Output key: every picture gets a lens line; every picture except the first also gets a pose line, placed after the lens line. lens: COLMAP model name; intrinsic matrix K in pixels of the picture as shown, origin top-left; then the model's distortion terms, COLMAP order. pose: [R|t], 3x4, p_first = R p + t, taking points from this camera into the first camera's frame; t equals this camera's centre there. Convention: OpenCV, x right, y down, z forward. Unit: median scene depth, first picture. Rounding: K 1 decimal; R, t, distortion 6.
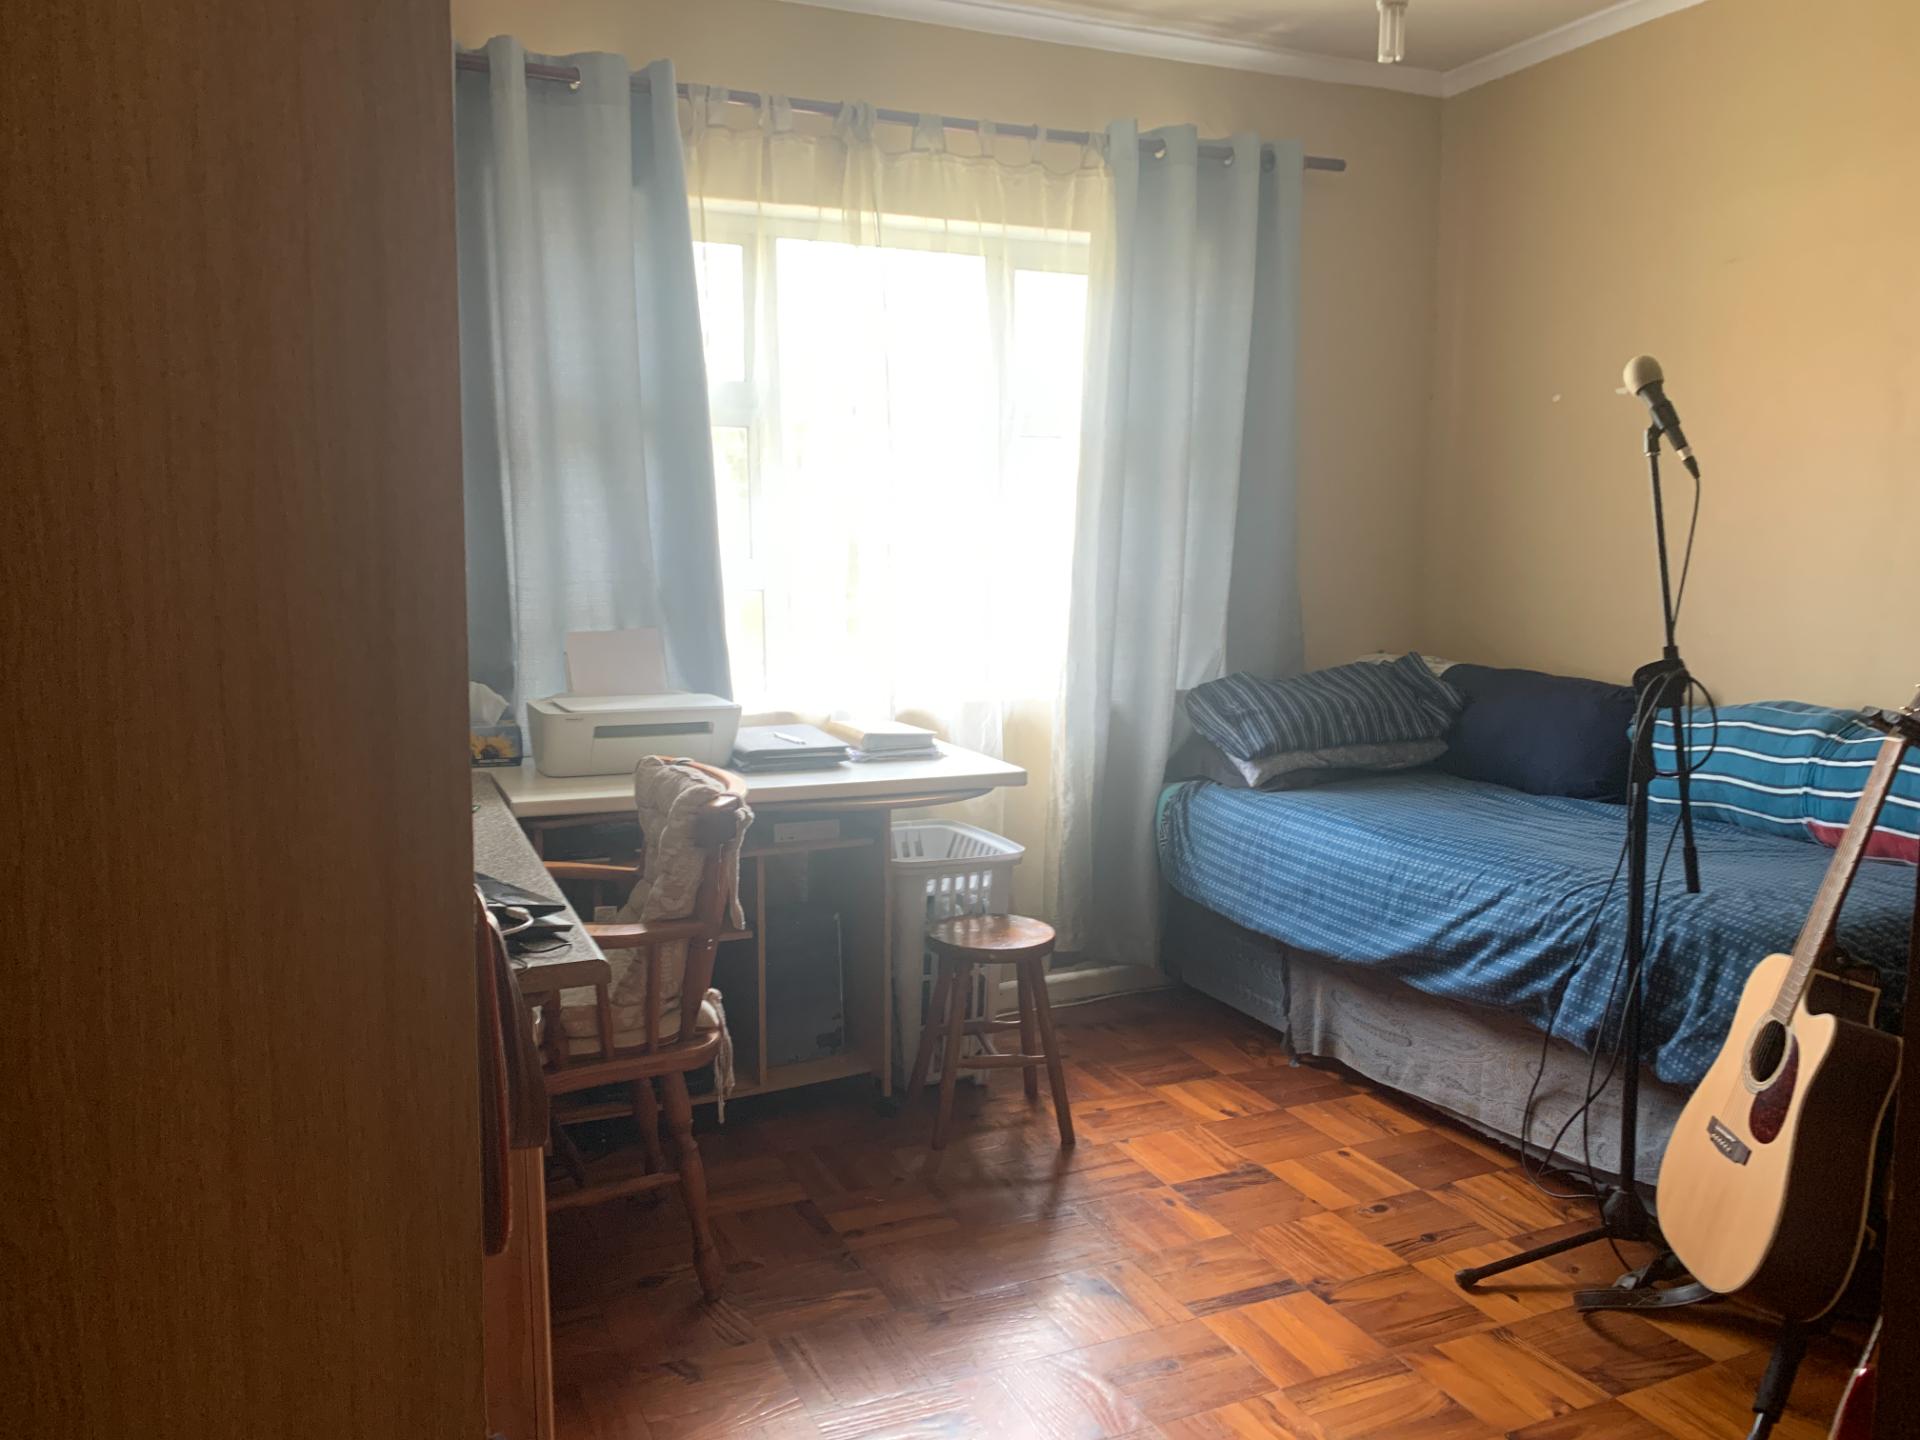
lens RADIAL K [[1468.6, 0, 962.2], [0, 1468.6, 709.3], [0, 0, 1]] dist [0.052774, -0.063753]
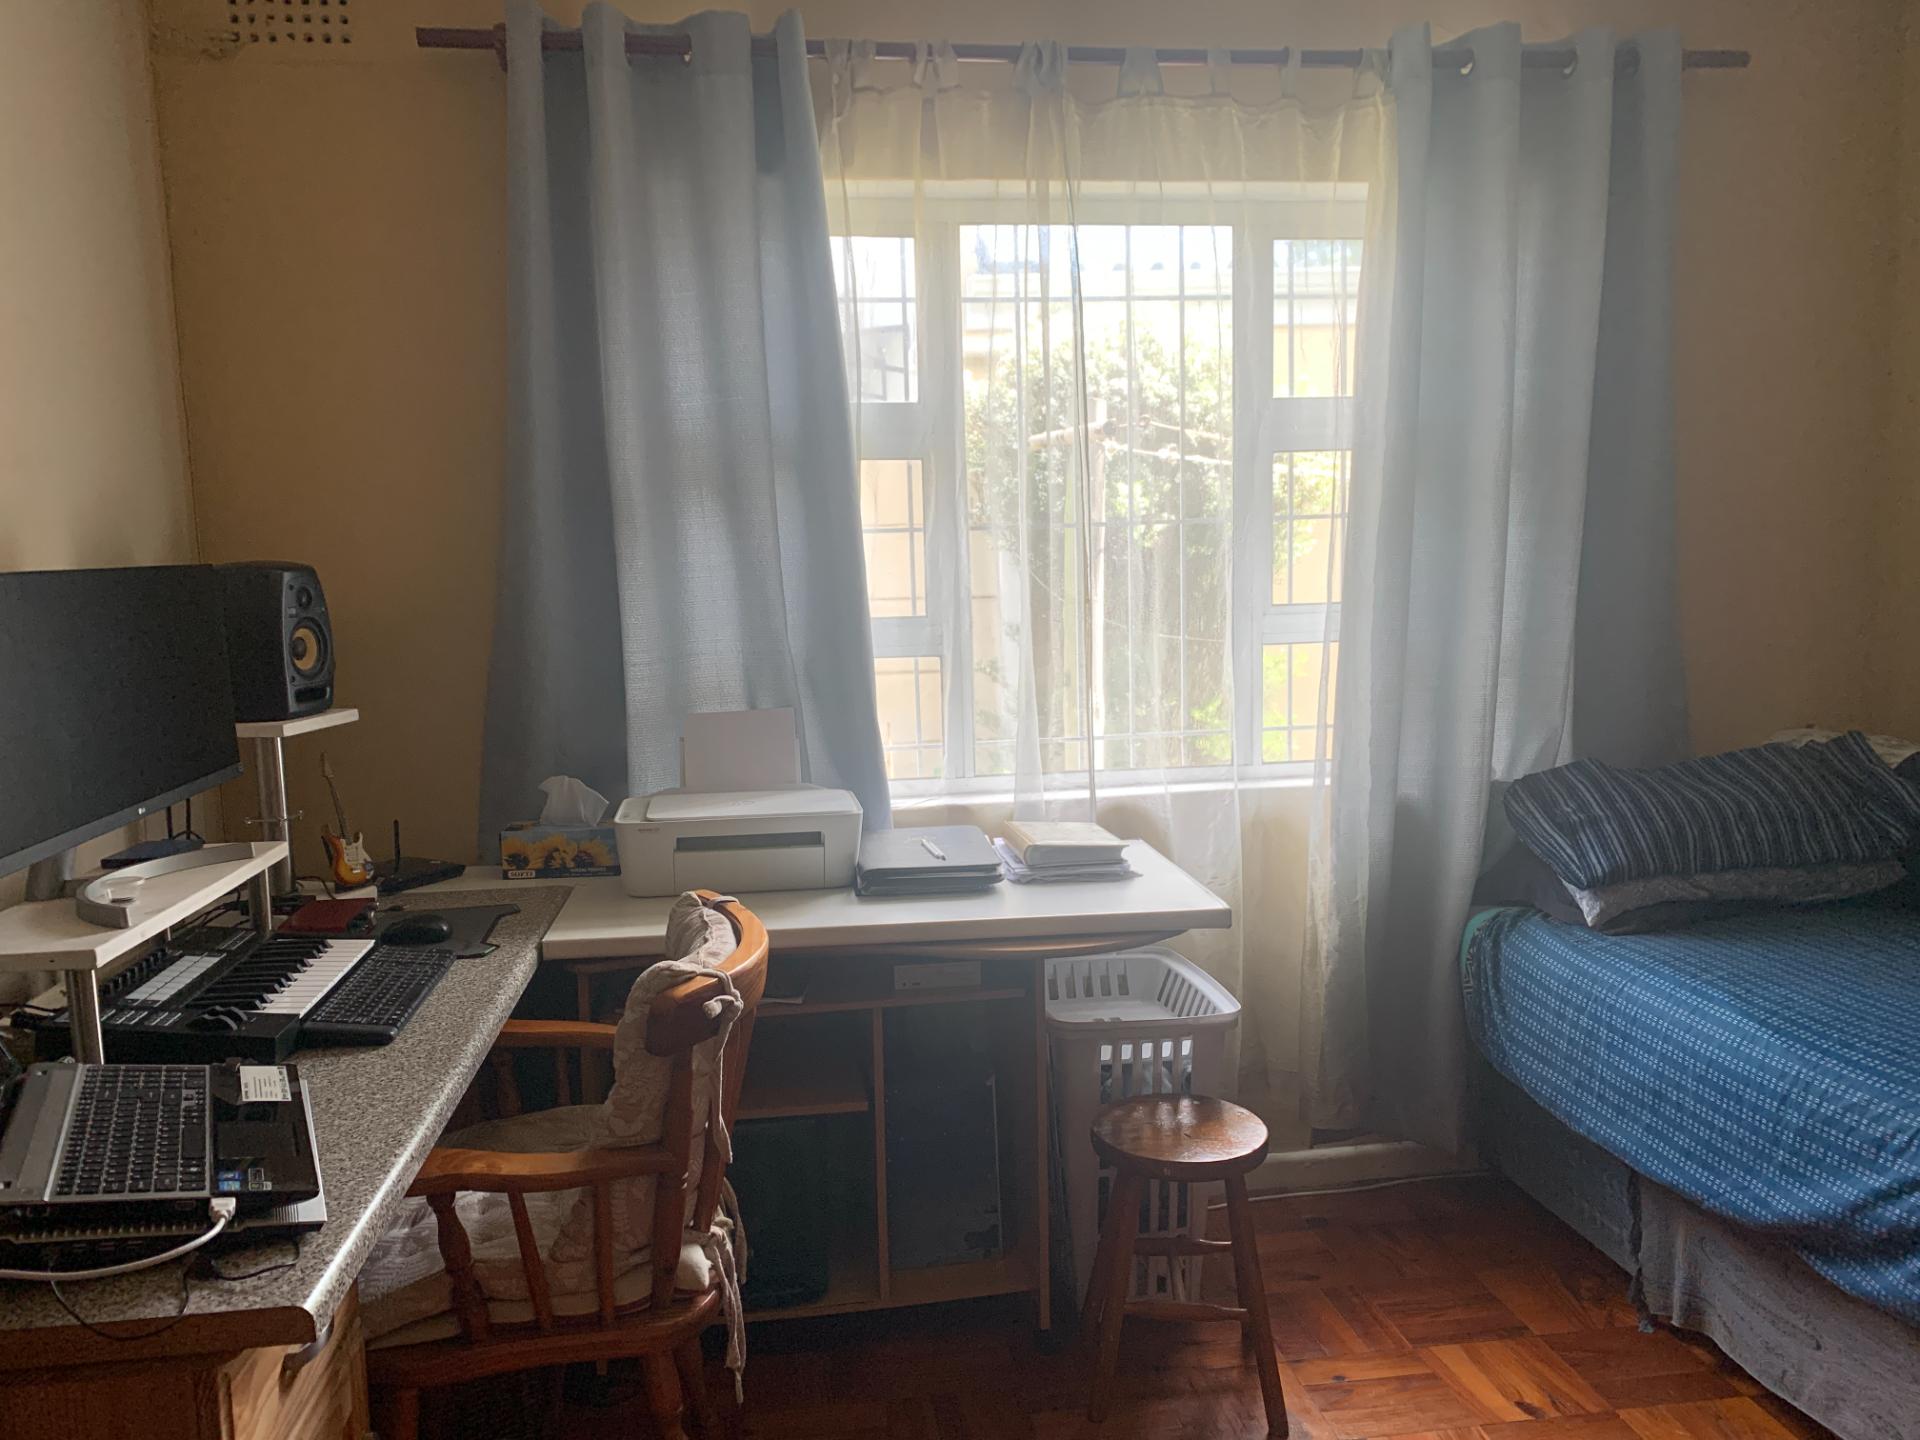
lens RADIAL K [[1468.6, 0, 947.9], [0, 1468.6, 724.4], [0, 0, 1]] dist [0.052774, -0.063753]
pose [[0.960260, 0.007271, -0.279012, 0.106074], [-0.009204, 0.999942, -0.005620, -0.042421], [0.278955, 0.007965, 0.960271, 0.236457]]
